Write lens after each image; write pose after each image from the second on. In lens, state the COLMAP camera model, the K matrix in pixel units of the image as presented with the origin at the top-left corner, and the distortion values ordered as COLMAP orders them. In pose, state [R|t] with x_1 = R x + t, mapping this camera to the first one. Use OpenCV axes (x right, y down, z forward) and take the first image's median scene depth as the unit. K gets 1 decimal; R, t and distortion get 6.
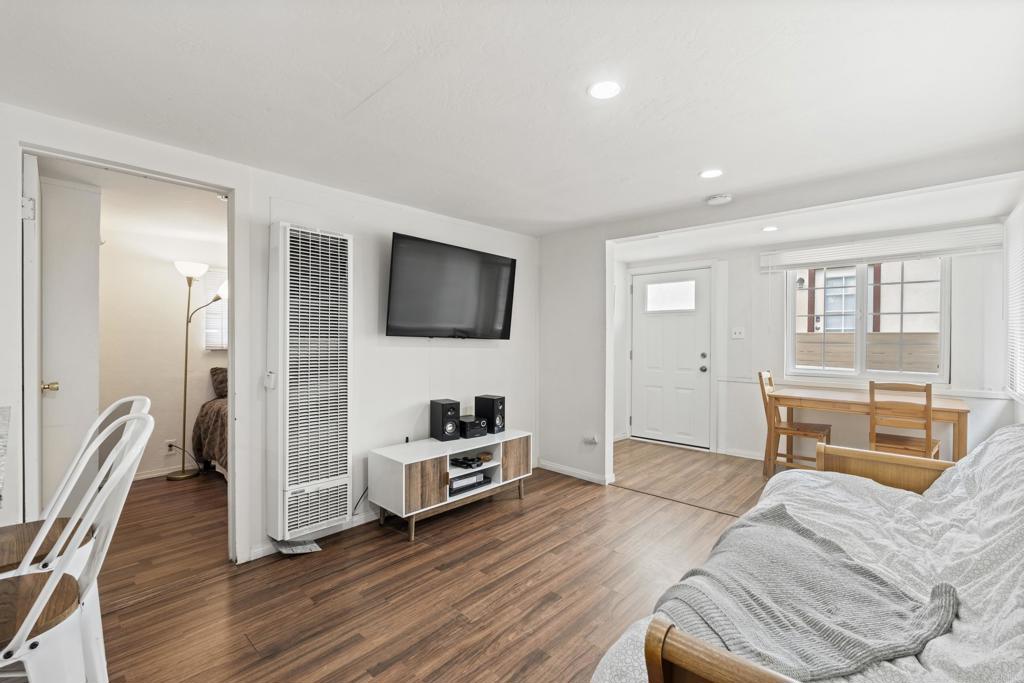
lens RADIAL K [[454.0, 0, 515.3], [0, 454.0, 341.0], [0, 0, 1]] dist [-0.003867, 0.000044]
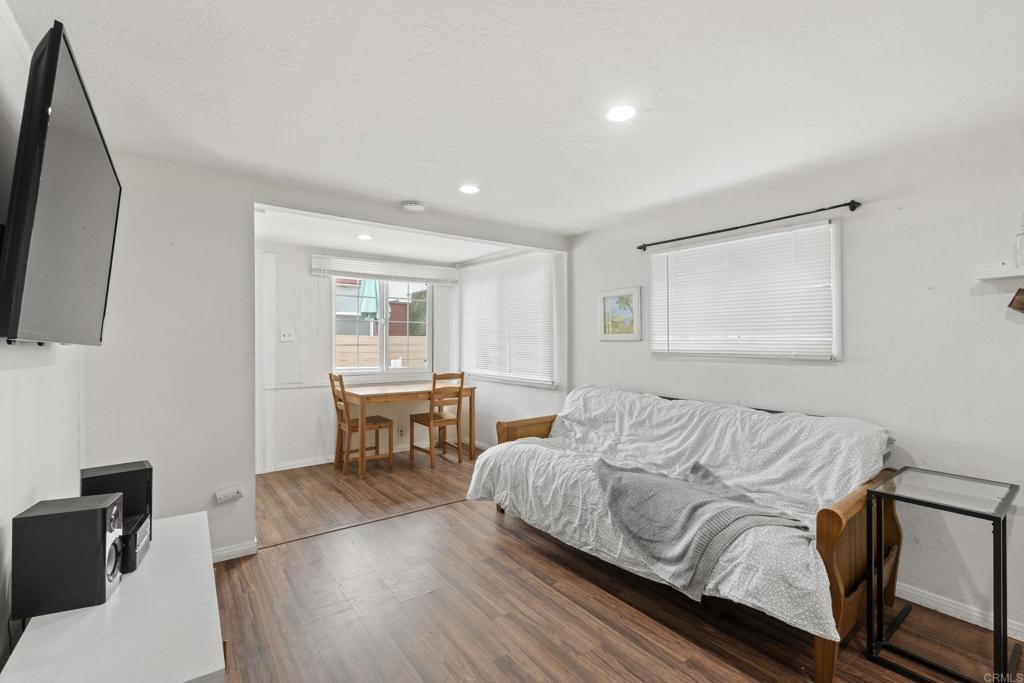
lens RADIAL K [[454.0, 0, 504.5], [0, 454.0, 340.9], [0, 0, 1]] dist [-0.003867, 0.000044]
pose [[0.179984, -0.006413, 0.983649, -0.645150], [0.008817, 0.999949, 0.004906, -0.015154], [-0.983630, 0.007790, 0.180032, 0.766156]]
